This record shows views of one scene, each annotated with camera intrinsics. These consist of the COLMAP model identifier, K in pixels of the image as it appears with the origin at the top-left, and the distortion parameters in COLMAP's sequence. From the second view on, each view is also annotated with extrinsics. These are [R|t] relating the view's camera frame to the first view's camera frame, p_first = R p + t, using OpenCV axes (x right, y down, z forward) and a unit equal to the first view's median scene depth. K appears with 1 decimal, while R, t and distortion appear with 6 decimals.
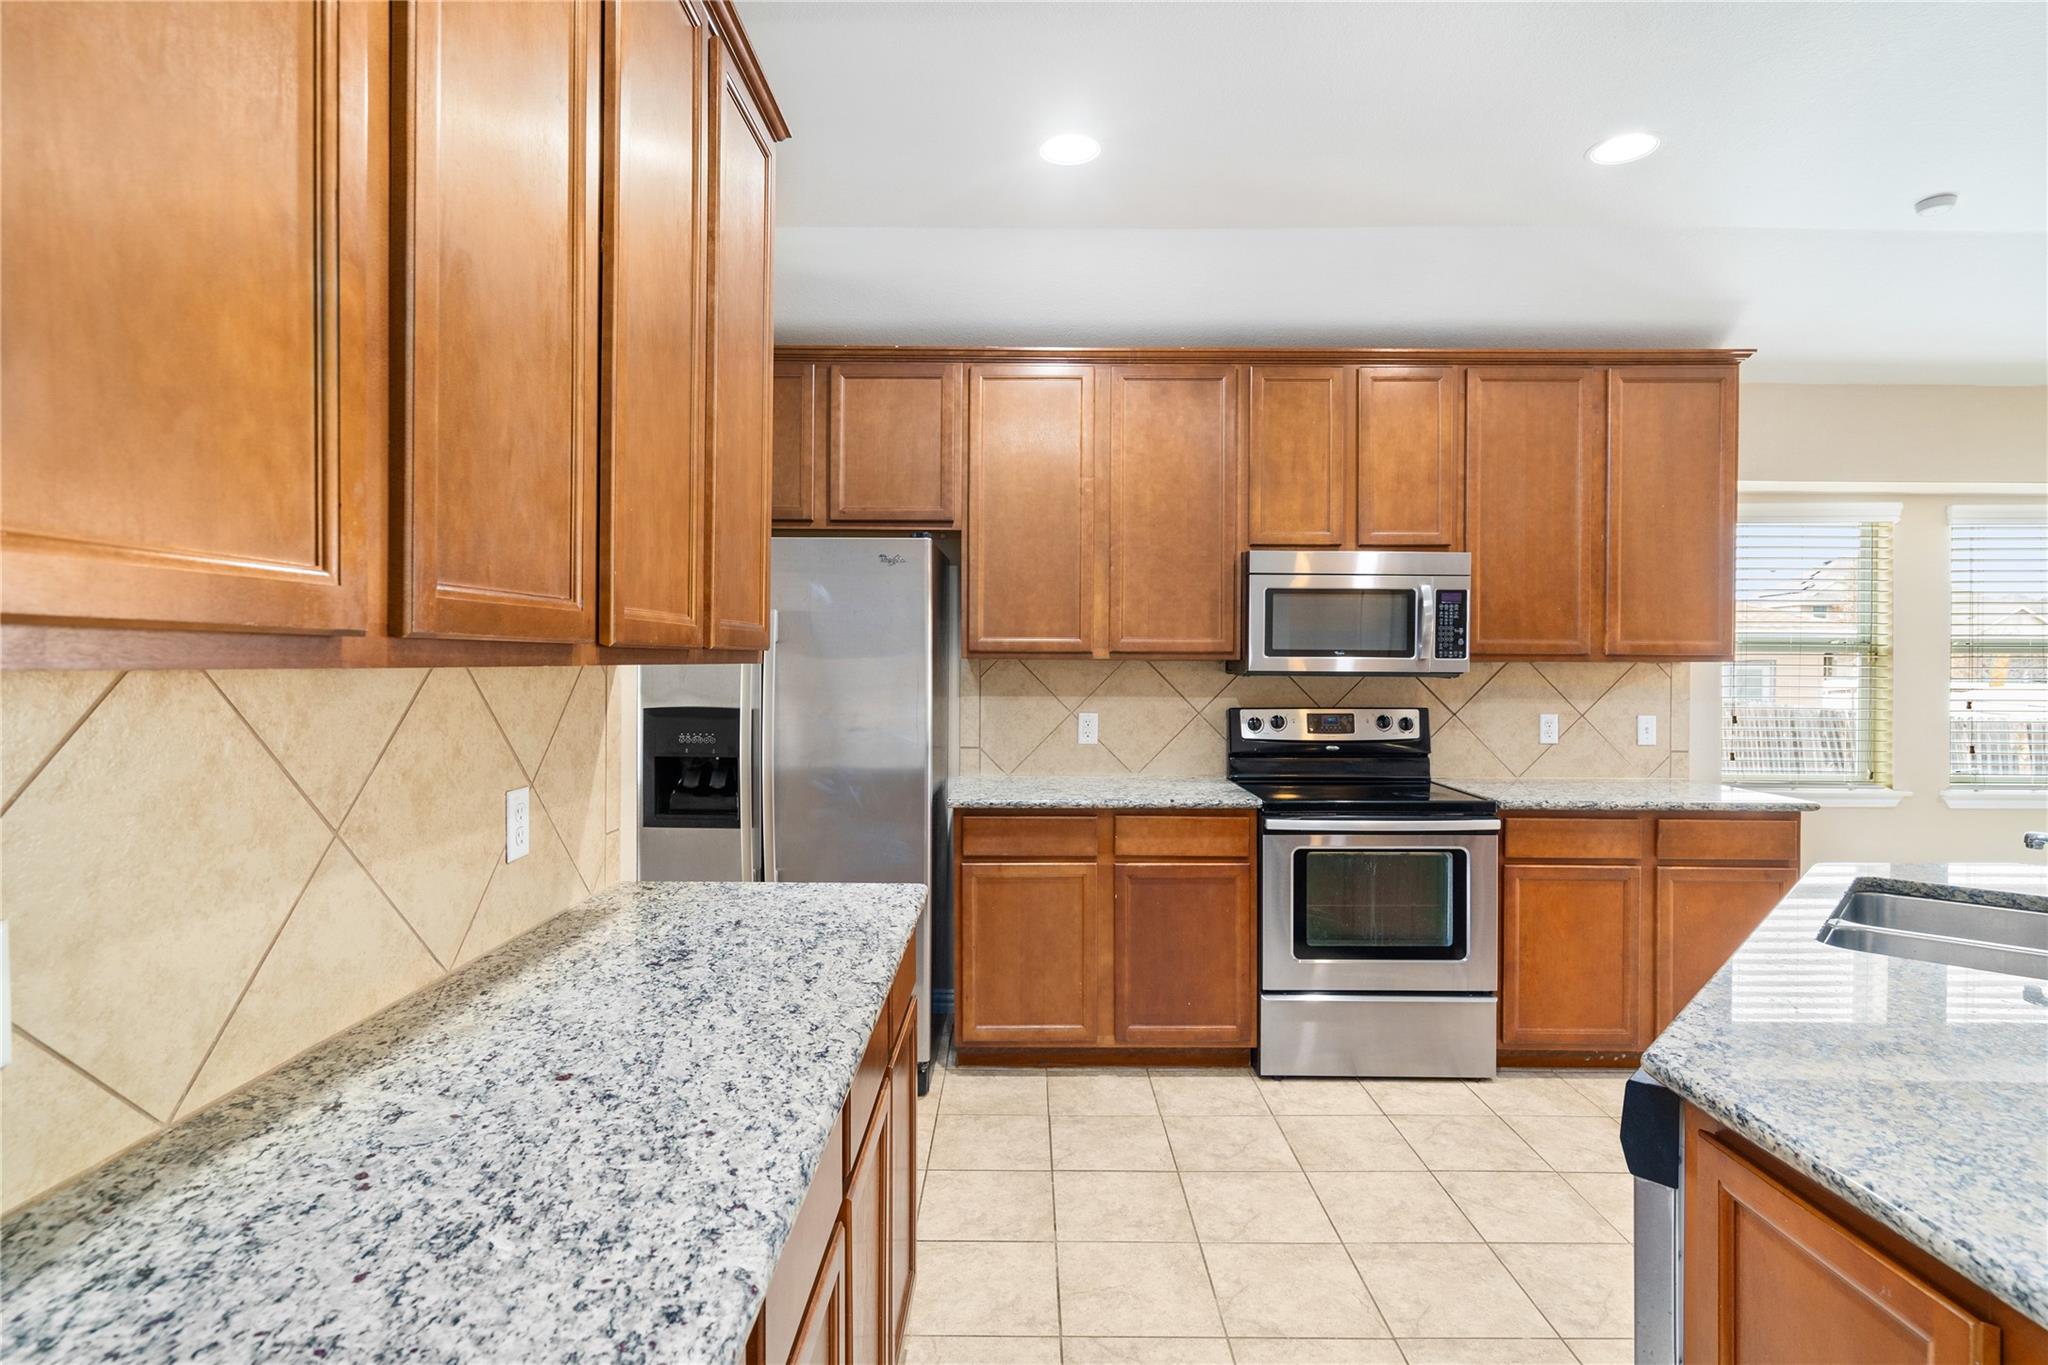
lens RADIAL K [[1034.8, 0, 976.4], [0, 1034.8, 663.0], [0, 0, 1]] dist [0.001495, 0.000375]
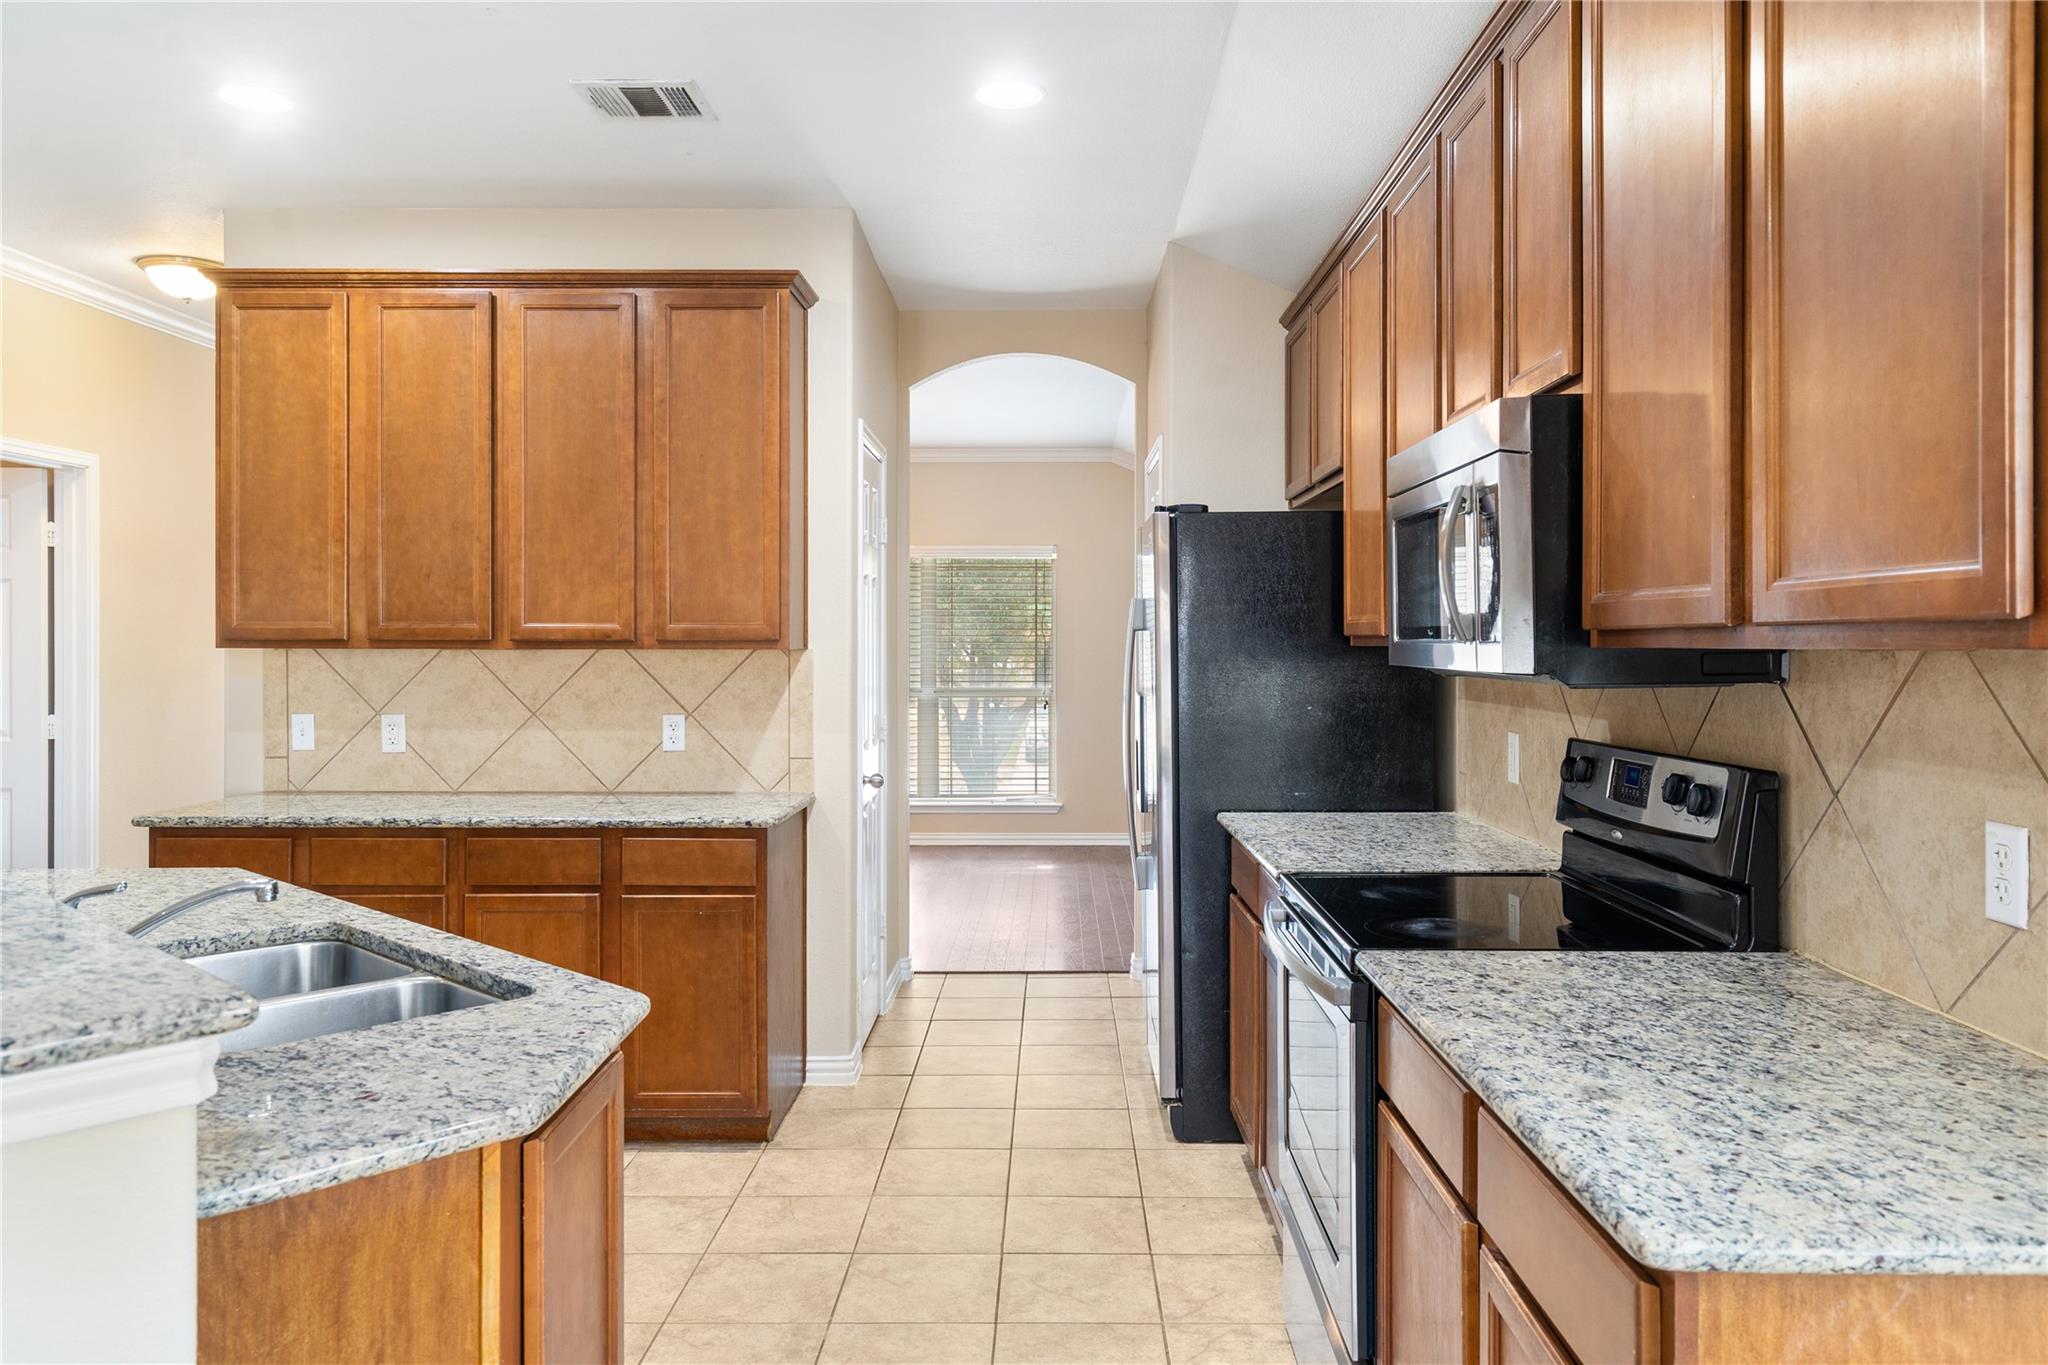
lens RADIAL K [[1474.4, 0, 1031.7], [0, 1474.4, 650.0], [0, 0, 1]] dist [0.005301, 0.002210]
pose [[0.001954, 0.001818, -0.999996, 1.062820], [-0.003167, 0.999993, 0.001811, -0.001780], [0.999993, 0.003163, 0.001960, 0.774368]]
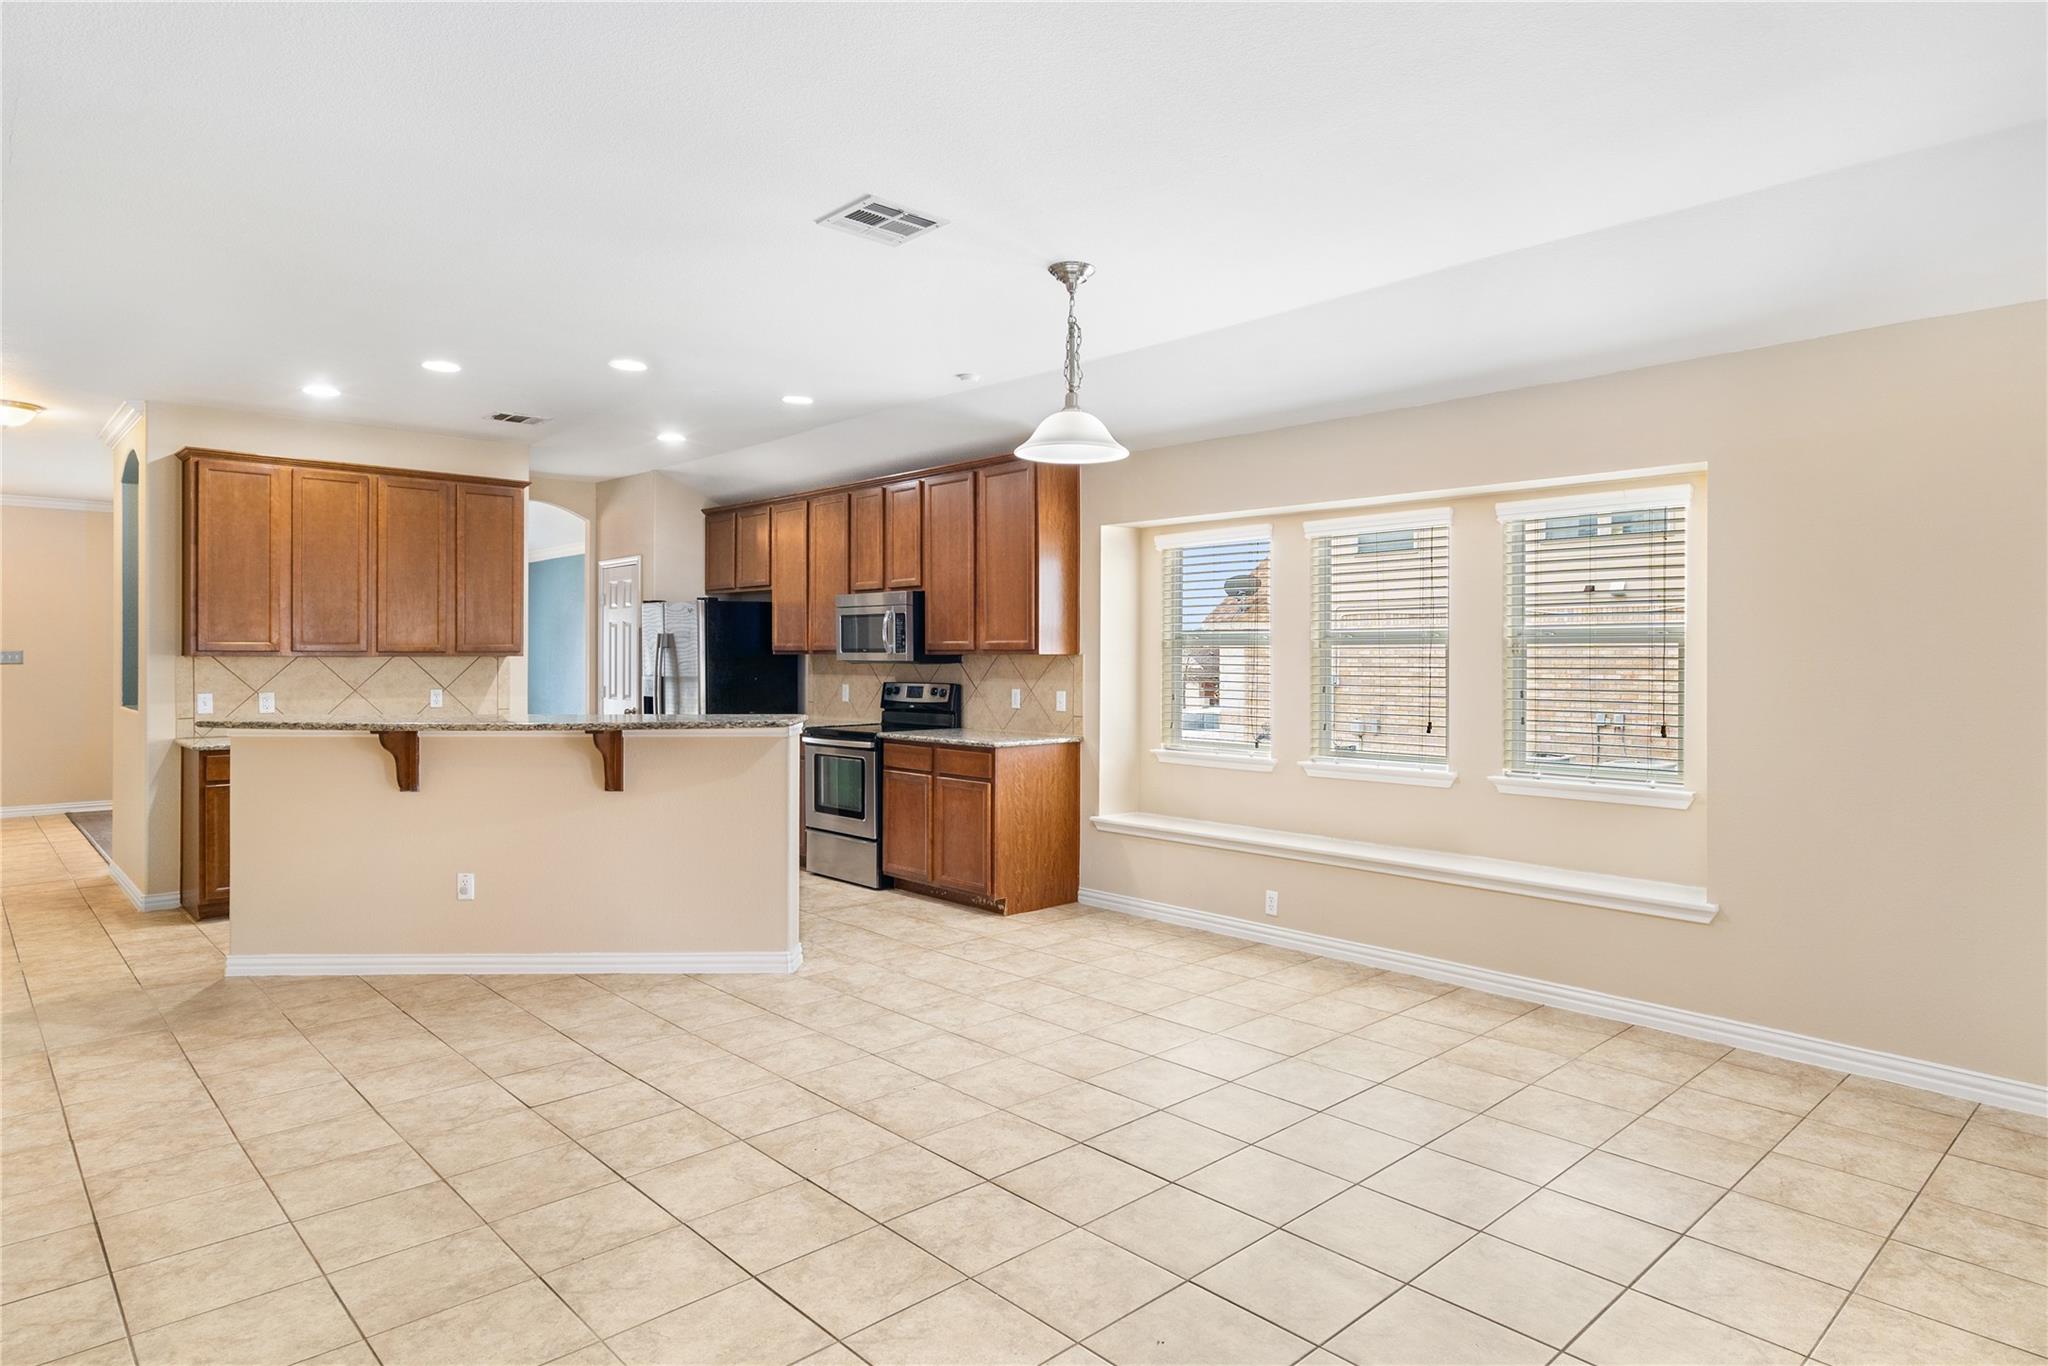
lens RADIAL K [[1150.0, 0, 1052.5], [0, 1150.0, 670.4], [0, 0, 1]] dist [0.003924, 0.000712]
pose [[0.692601, 0.005243, -0.721302, 1.956685], [0.000237, 0.999972, 0.007495, 0.009981], [0.721321, -0.005362, 0.692580, -0.141840]]
